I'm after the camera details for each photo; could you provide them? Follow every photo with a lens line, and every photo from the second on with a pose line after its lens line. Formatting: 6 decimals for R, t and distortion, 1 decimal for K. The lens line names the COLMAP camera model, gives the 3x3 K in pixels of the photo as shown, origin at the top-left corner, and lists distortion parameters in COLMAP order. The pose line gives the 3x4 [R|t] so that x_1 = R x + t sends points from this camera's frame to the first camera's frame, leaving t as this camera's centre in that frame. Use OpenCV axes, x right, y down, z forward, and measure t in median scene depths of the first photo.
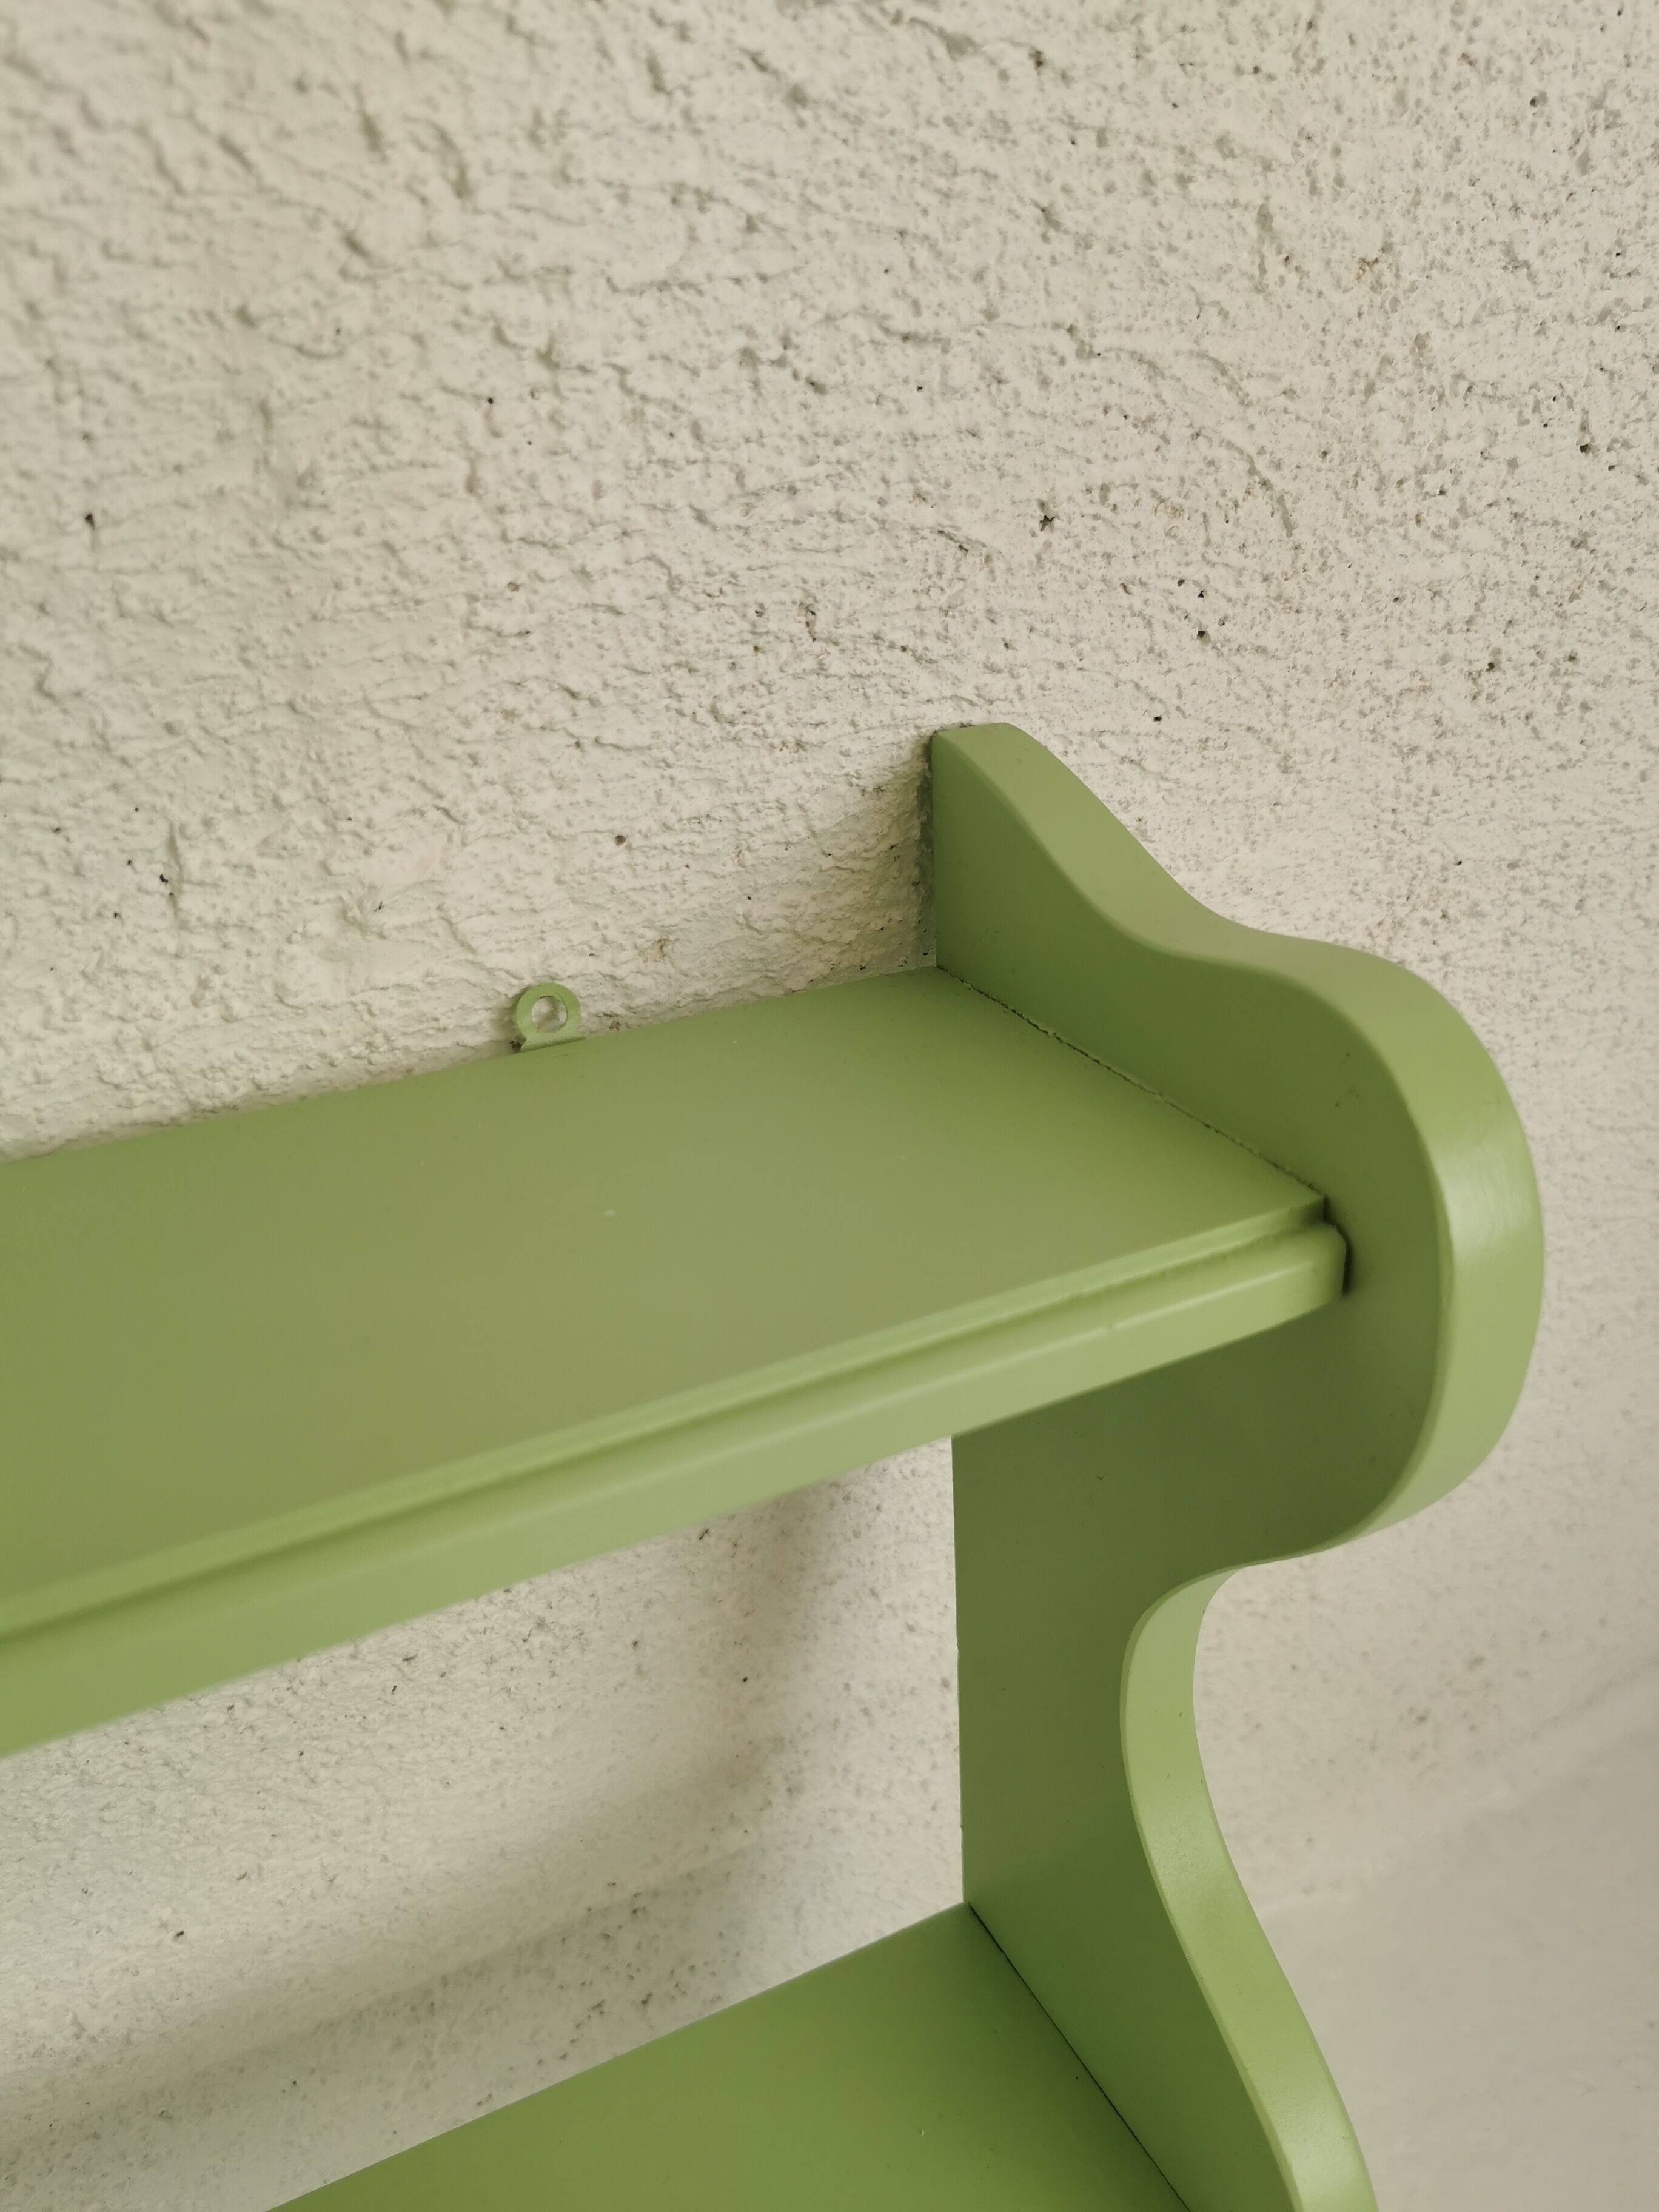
lens RADIAL K [[1758.5, 0, 819.8], [0, 1758.5, 1110.0], [0, 0, 1]] dist [0.007773, -0.008402]
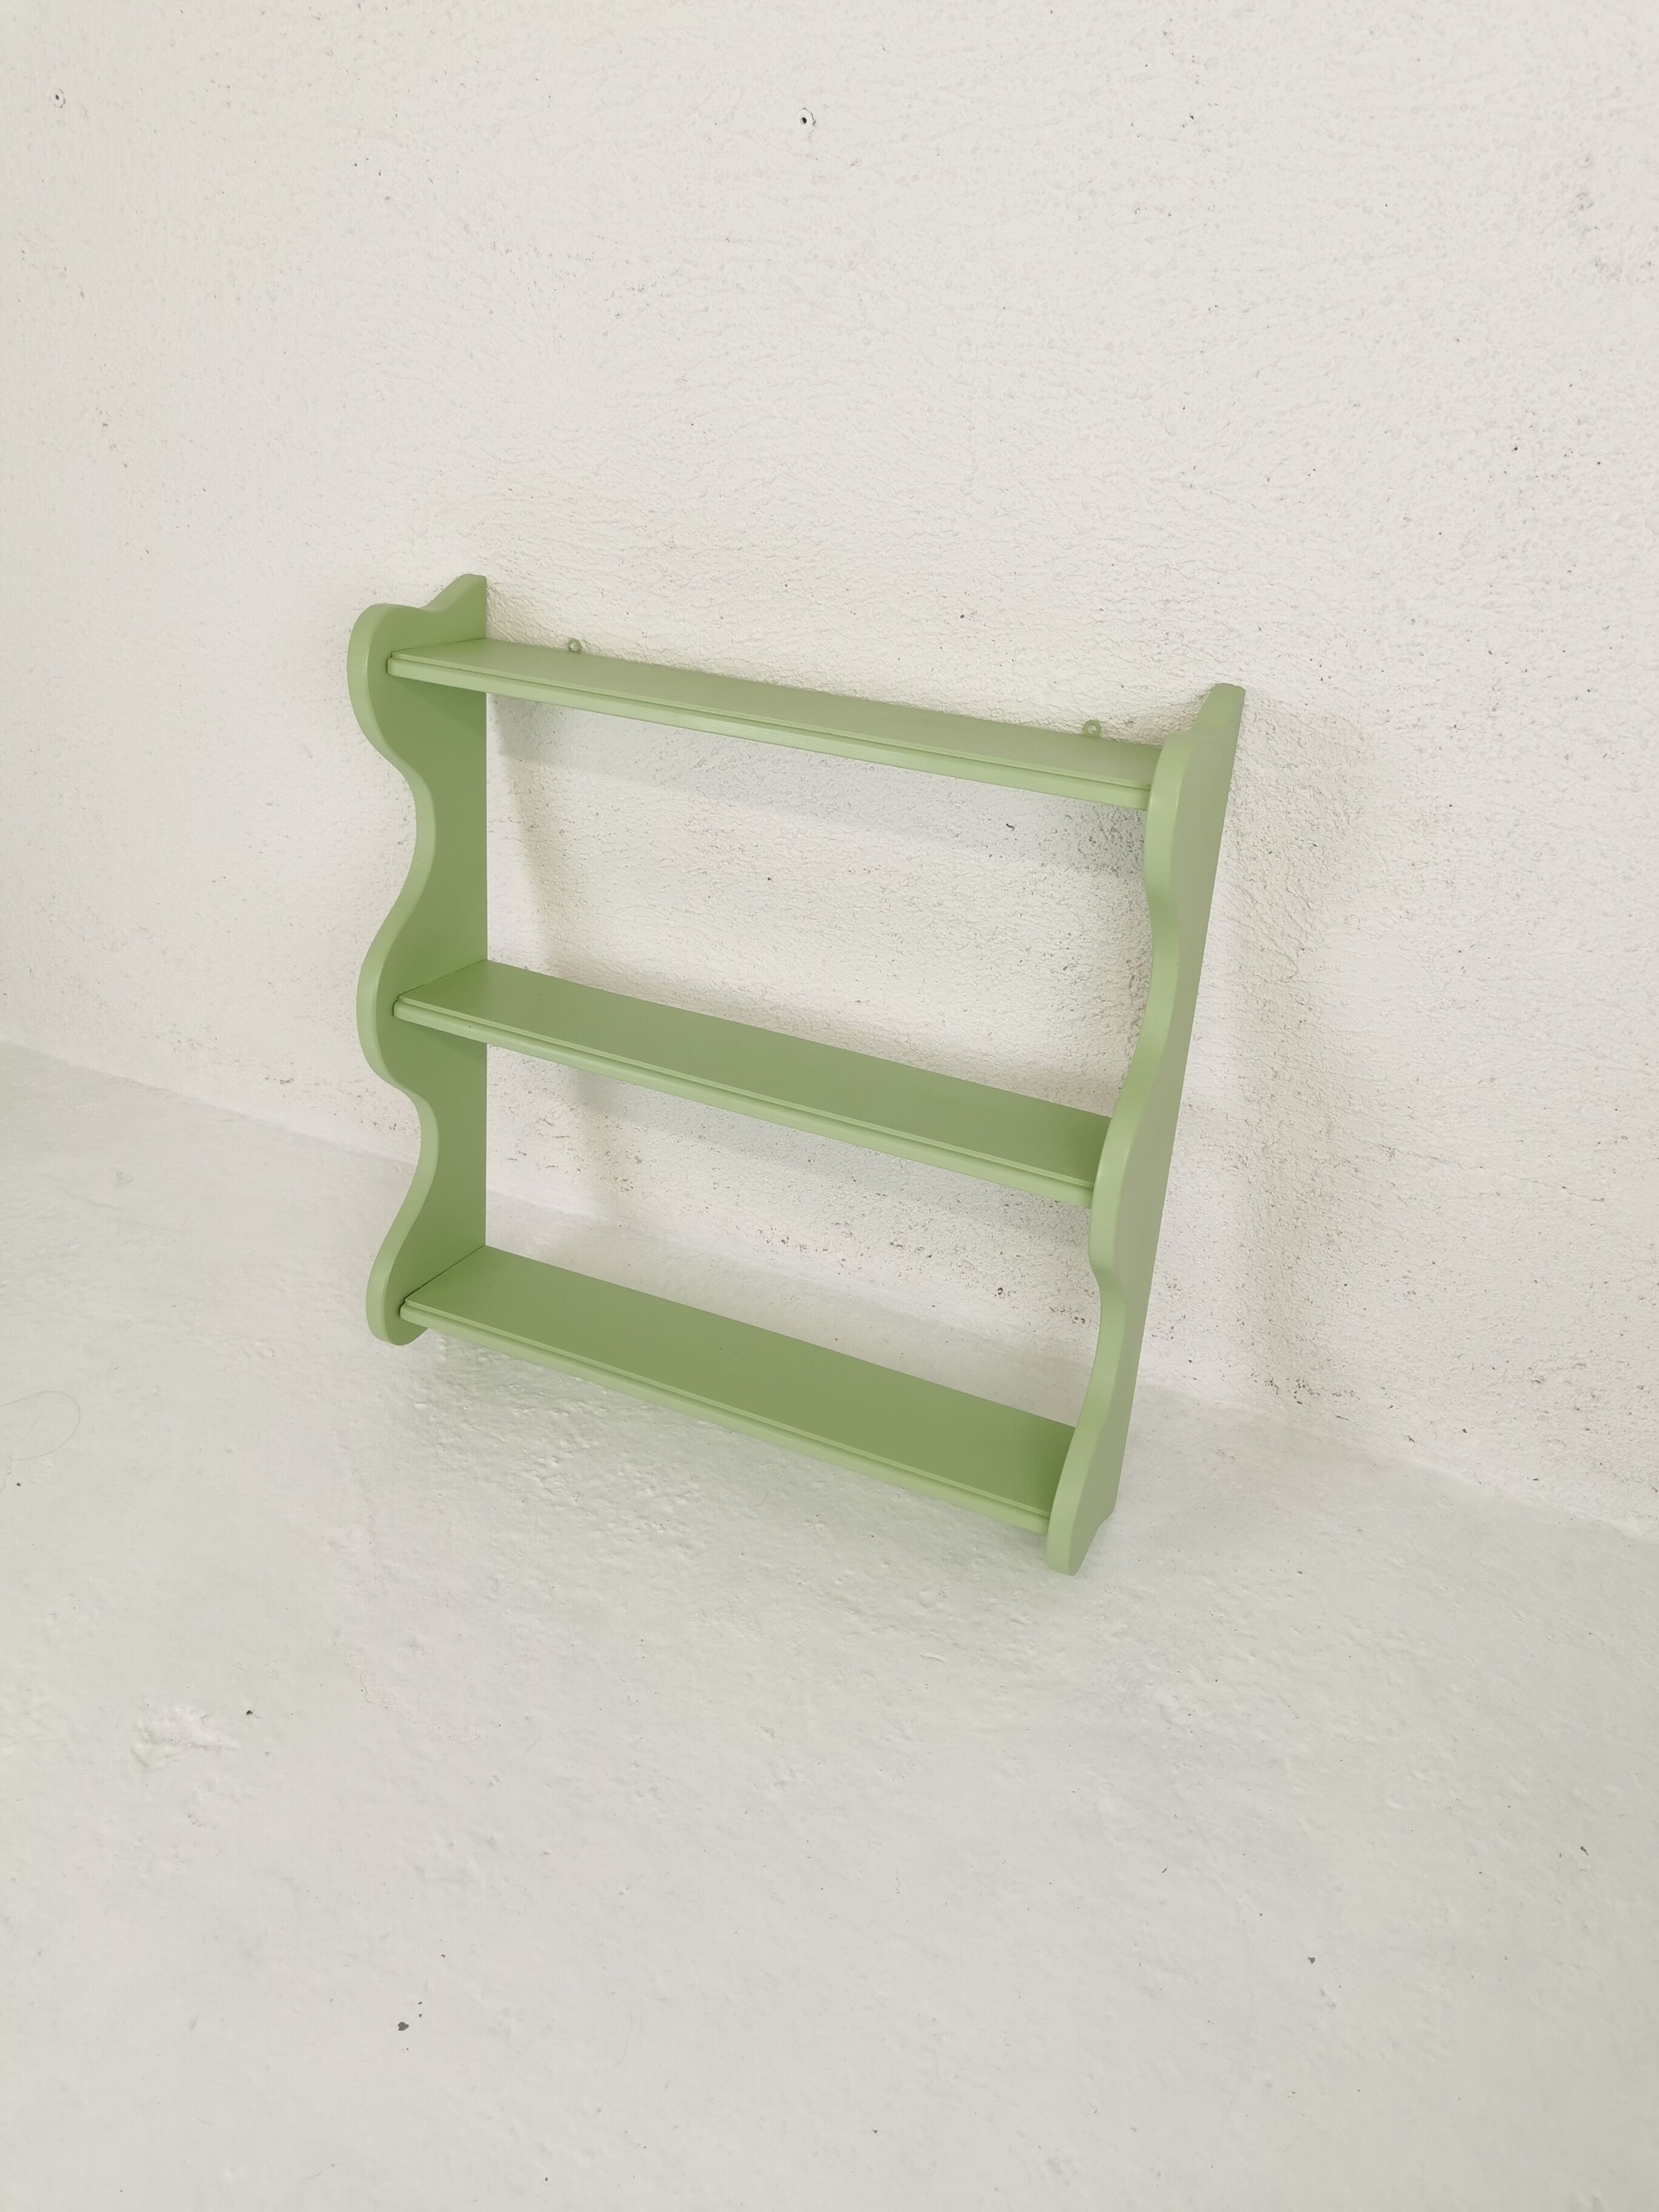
lens RADIAL K [[1728.9, 0, 822.4], [0, 1728.9, 1099.8], [0, 0, 1]] dist [0.006008, 0.209784]
pose [[0.615089, 0.389038, -0.685795, 2.401841], [-0.428385, 0.895108, 0.123559, 0.455845], [0.661931, 0.217785, 0.717229, -1.884151]]
